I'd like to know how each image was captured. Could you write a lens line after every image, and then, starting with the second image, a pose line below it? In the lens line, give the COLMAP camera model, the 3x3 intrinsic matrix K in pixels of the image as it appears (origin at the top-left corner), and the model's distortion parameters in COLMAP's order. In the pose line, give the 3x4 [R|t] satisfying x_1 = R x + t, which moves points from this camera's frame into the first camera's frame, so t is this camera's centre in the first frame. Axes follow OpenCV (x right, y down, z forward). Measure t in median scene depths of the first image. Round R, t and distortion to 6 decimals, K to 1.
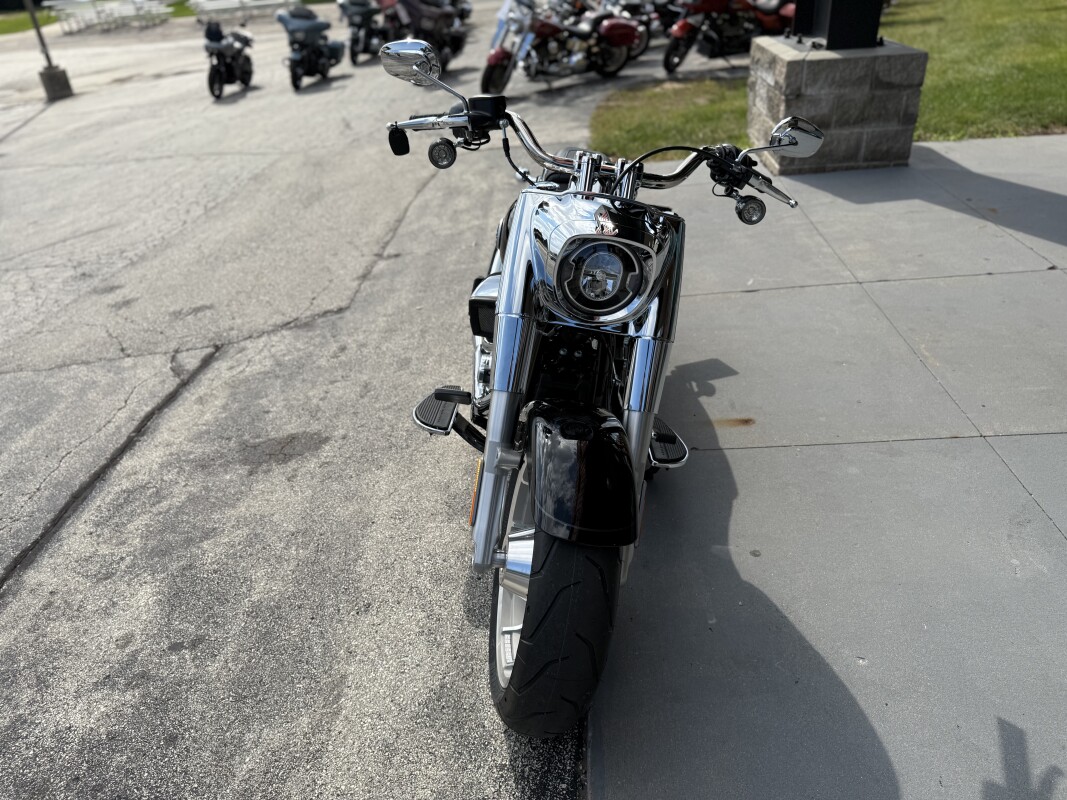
lens RADIAL K [[755.9, 0, 529.8], [0, 755.9, 401.9], [0, 0, 1]] dist [0.023744, -0.032662]
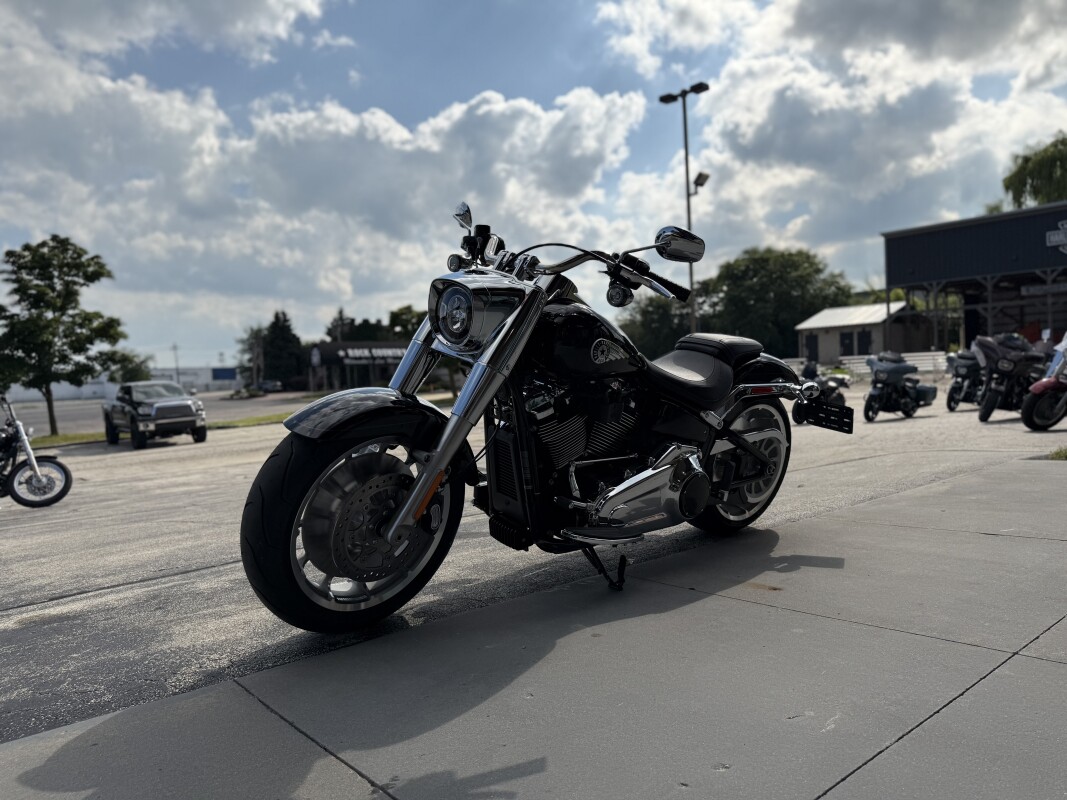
lens RADIAL K [[755.9, 0, 529.8], [0, 755.9, 401.9], [0, 0, 1]] dist [0.023744, -0.032662]
pose [[0.689397, 0.072026, -0.720794, 0.126641], [-0.380158, 0.882980, -0.275366, 0.033037], [0.616613, 0.463852, 0.636105, 0.030149]]
